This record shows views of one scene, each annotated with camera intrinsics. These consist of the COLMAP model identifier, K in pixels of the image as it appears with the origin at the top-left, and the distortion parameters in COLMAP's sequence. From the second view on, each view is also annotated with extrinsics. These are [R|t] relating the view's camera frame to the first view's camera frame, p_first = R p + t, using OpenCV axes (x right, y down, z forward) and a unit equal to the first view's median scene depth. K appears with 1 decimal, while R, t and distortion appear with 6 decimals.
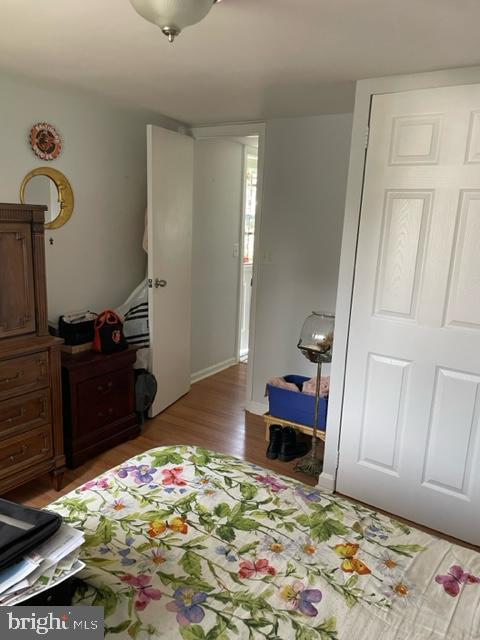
lens RADIAL K [[486.3, 0, 237.2], [0, 486.3, 319.7], [0, 0, 1]] dist [0.087265, -0.112694]
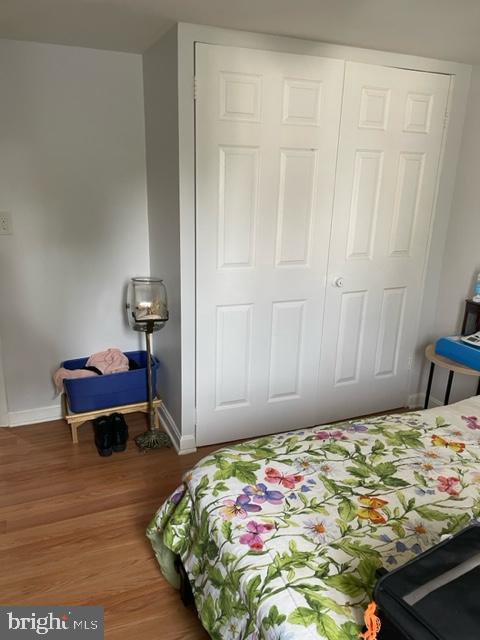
lens RADIAL K [[486.3, 0, 241.7], [0, 486.3, 320.9], [0, 0, 1]] dist [0.087265, -0.112694]
pose [[0.550898, -0.261592, 0.792516, -0.855281], [0.177349, 0.964612, 0.195117, -0.152881], [-0.815511, 0.033062, 0.577796, 0.571088]]
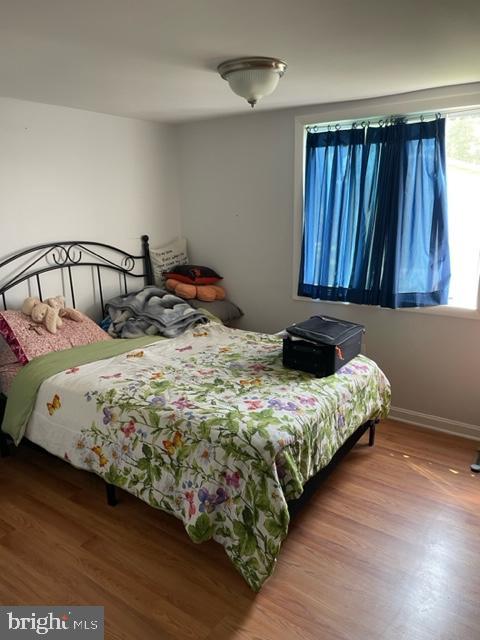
lens RADIAL K [[486.3, 0, 237.8], [0, 486.3, 318.3], [0, 0, 1]] dist [0.087265, -0.112694]
pose [[-0.998599, -0.040792, 0.033701, -0.129564], [-0.021747, 0.897040, 0.441413, -0.516913], [-0.048238, 0.440062, -0.896671, 2.239923]]
